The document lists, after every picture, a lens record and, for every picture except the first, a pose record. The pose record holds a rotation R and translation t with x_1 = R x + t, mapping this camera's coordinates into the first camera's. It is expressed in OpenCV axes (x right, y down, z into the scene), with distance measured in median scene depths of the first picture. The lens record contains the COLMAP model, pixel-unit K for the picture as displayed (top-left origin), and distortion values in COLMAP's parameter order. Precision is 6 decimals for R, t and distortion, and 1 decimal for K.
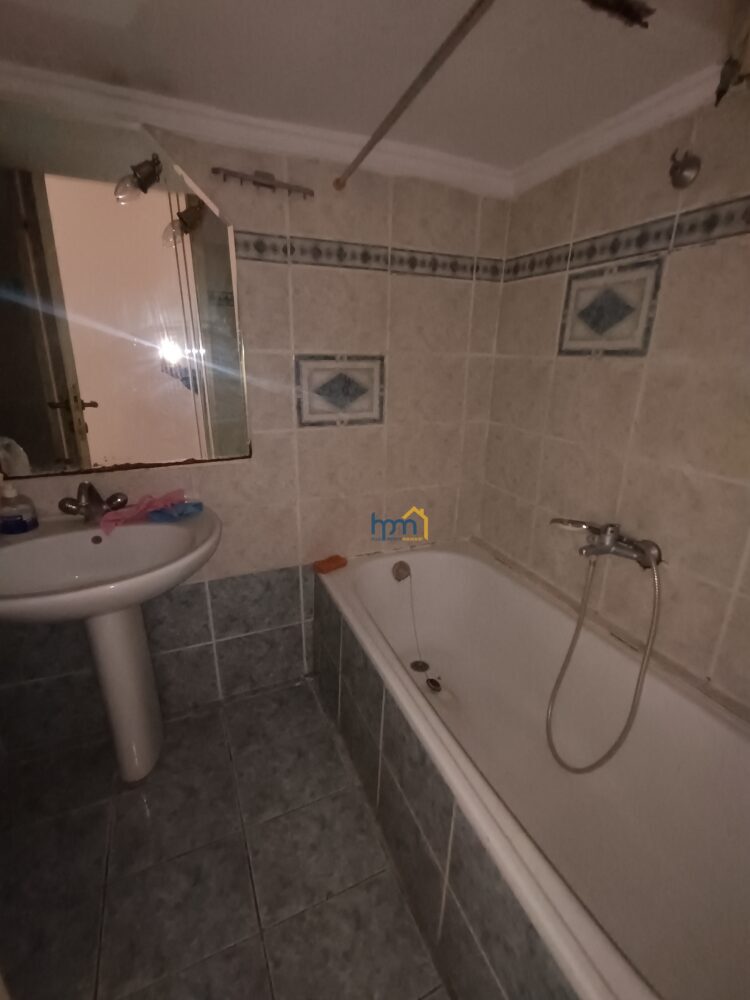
lens RADIAL K [[452.0, 0, 374.0], [0, 452.0, 503.1], [0, 0, 1]] dist [-0.006956, 0.003314]
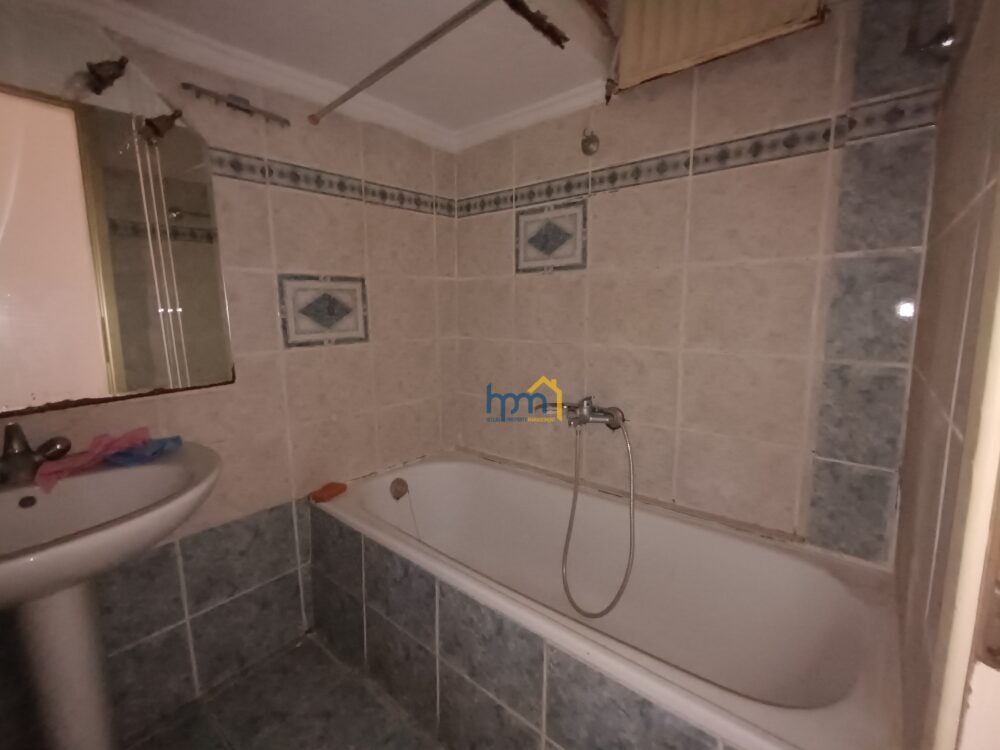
lens RADIAL K [[452.0, 0, 501.6], [0, 452.0, 372.1], [0, 0, 1]] dist [-0.006956, 0.003314]
pose [[0.896550, -0.094615, 0.432720, -0.184219], [0.164055, 0.978374, -0.125981, 0.080933], [-0.411442, 0.183938, 0.892683, -0.026770]]
